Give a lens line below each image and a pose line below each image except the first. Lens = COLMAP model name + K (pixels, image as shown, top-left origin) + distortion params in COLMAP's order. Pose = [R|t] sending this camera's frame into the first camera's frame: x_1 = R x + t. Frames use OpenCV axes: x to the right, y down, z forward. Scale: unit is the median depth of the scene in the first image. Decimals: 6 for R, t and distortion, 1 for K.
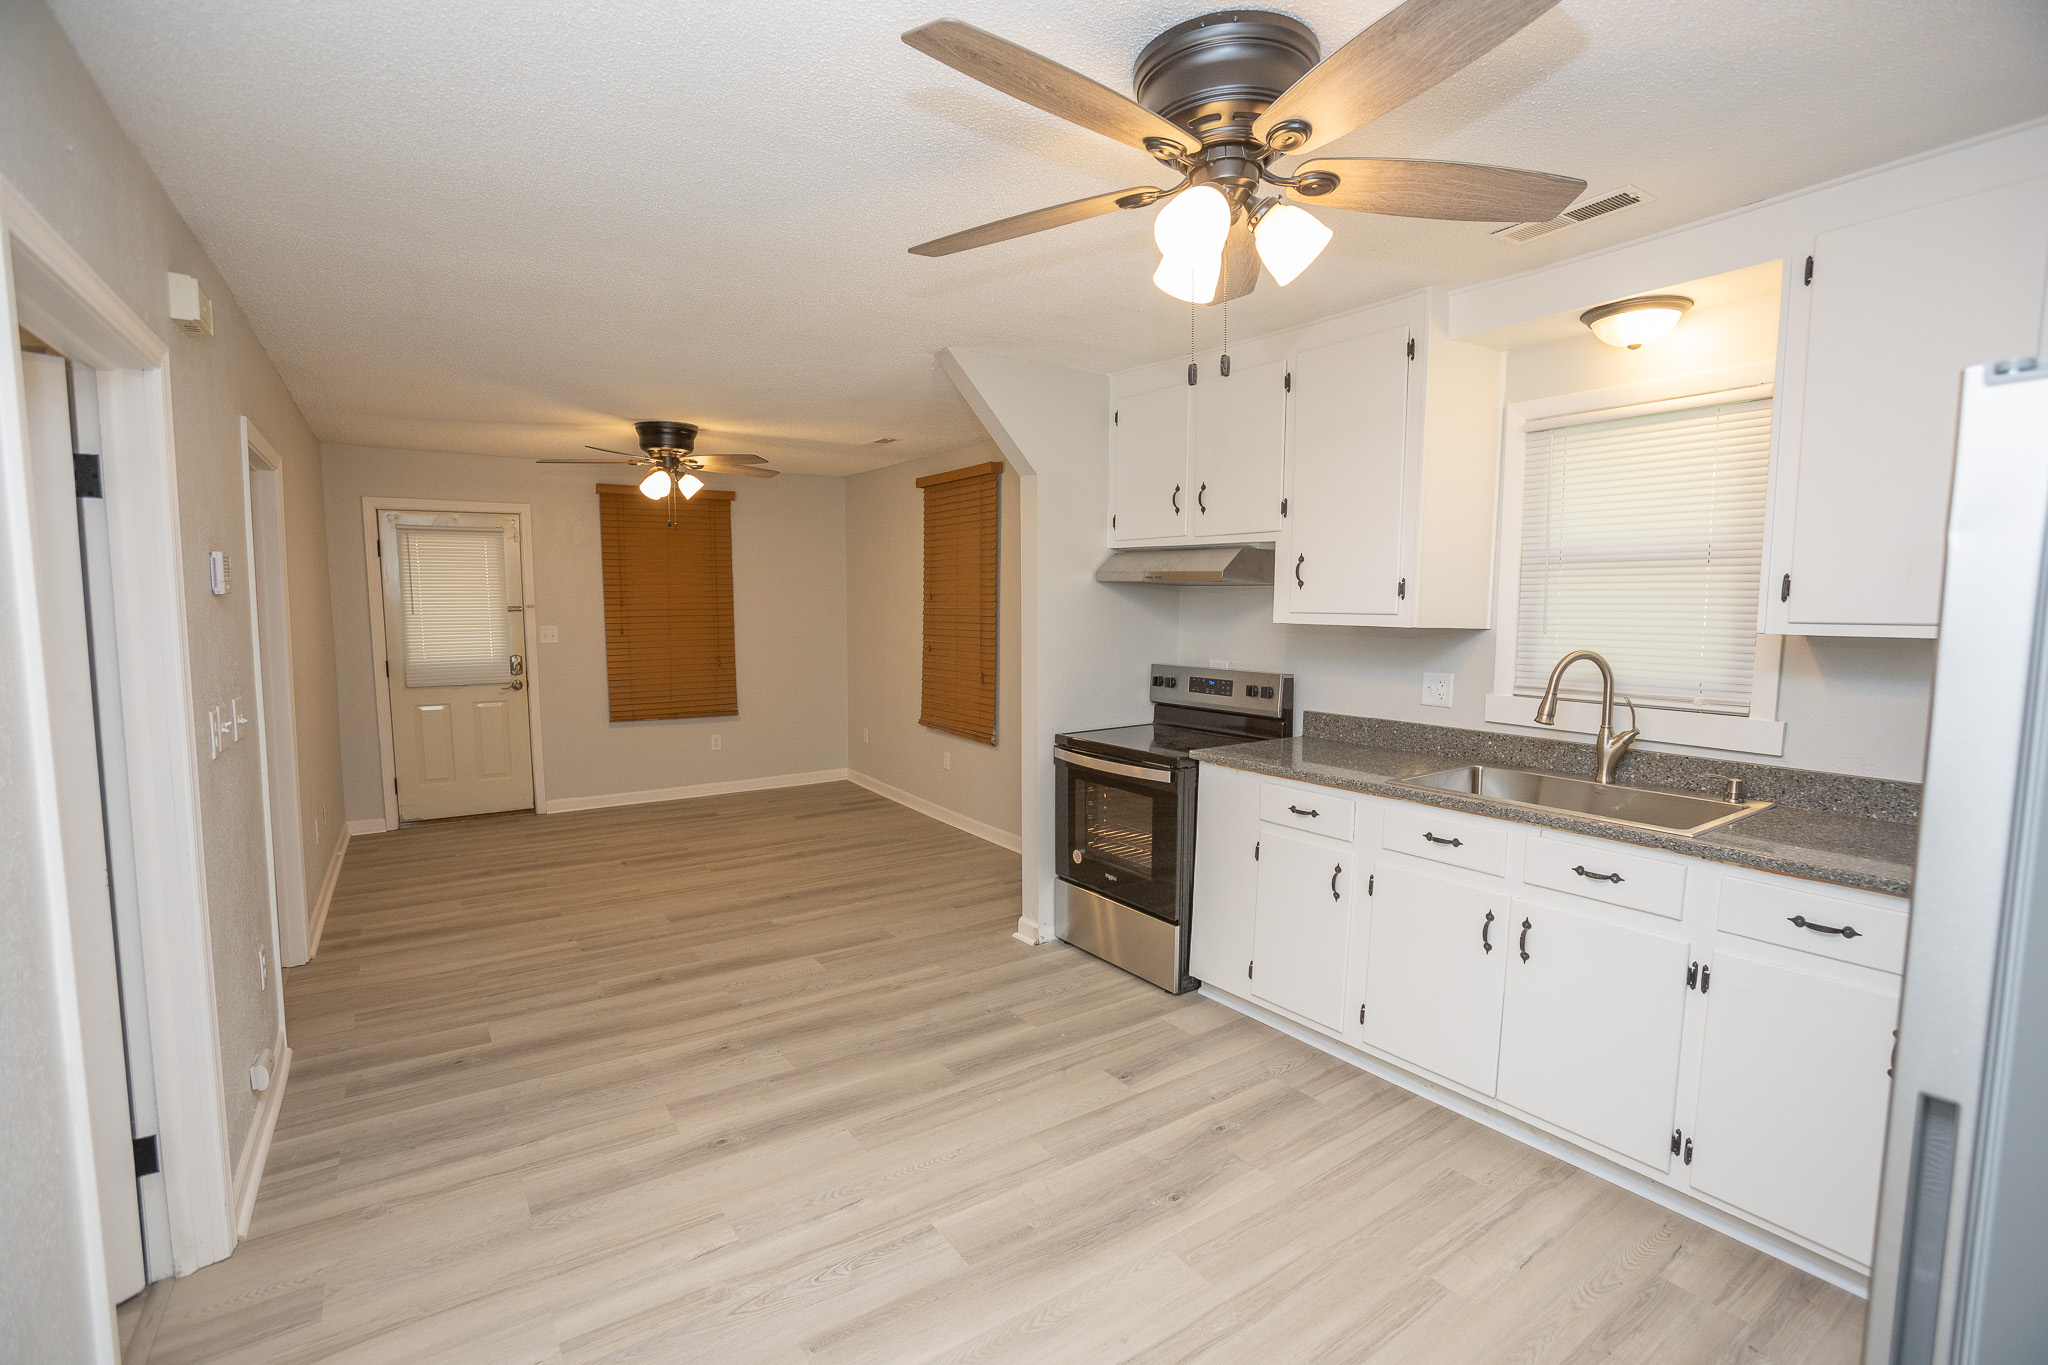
lens RADIAL K [[972.0, 0, 1017.1], [0, 972.0, 678.6], [0, 0, 1]] dist [-0.051938, 0.008399]
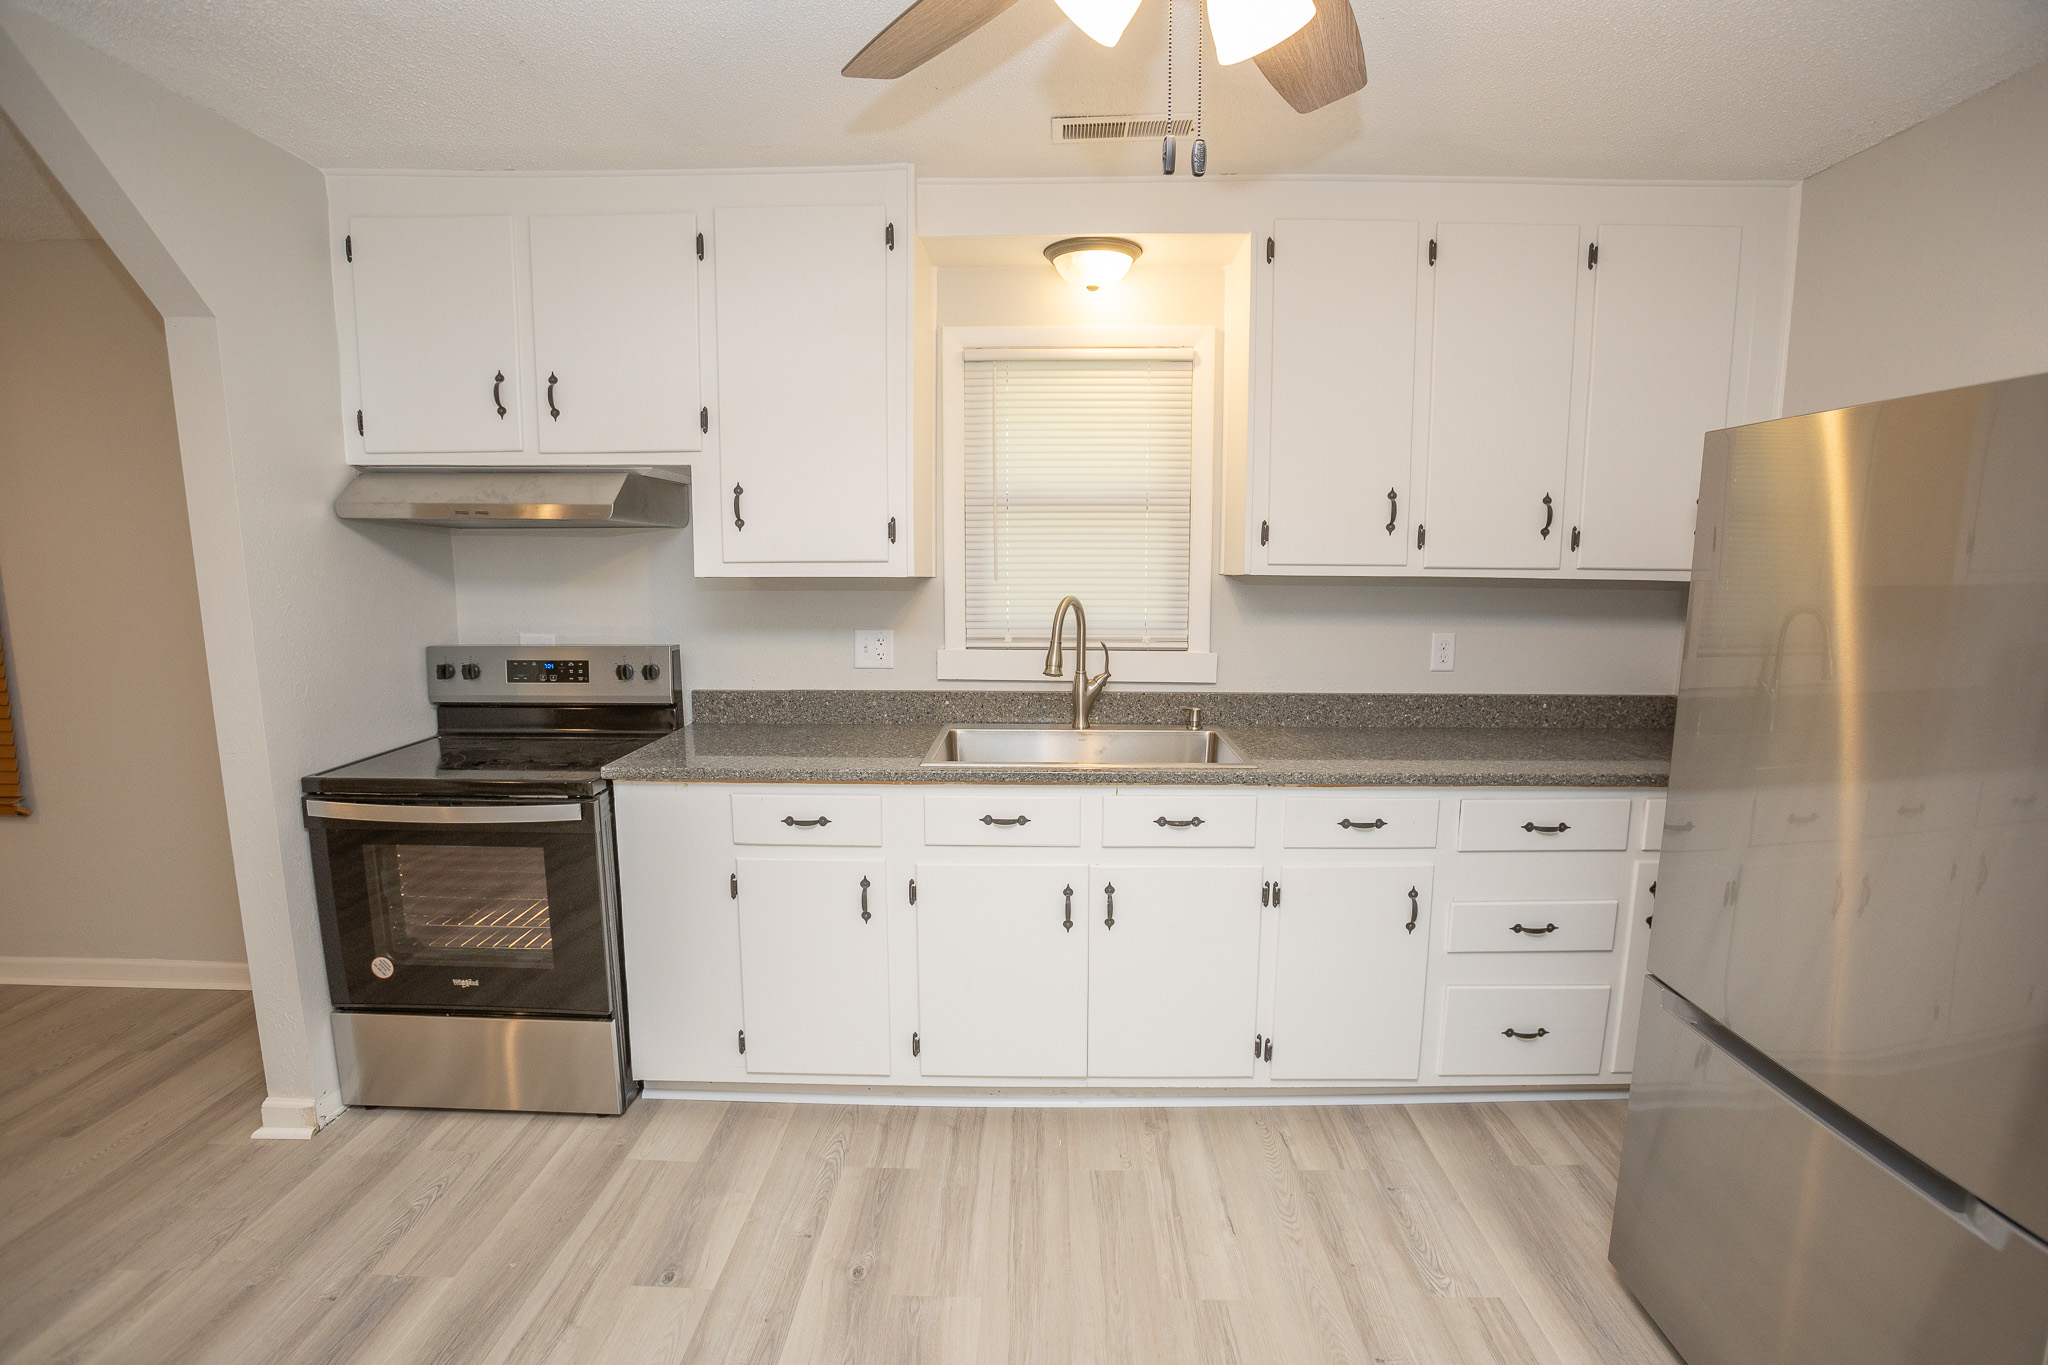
lens RADIAL K [[972.0, 0, 1029.1], [0, 972.0, 693.3], [0, 0, 1]] dist [-0.051938, 0.008399]
pose [[0.573759, -0.116646, 0.810675, -0.212088], [0.066230, 0.993173, 0.096031, -0.025697], [-0.816342, -0.001408, 0.577567, 0.401194]]
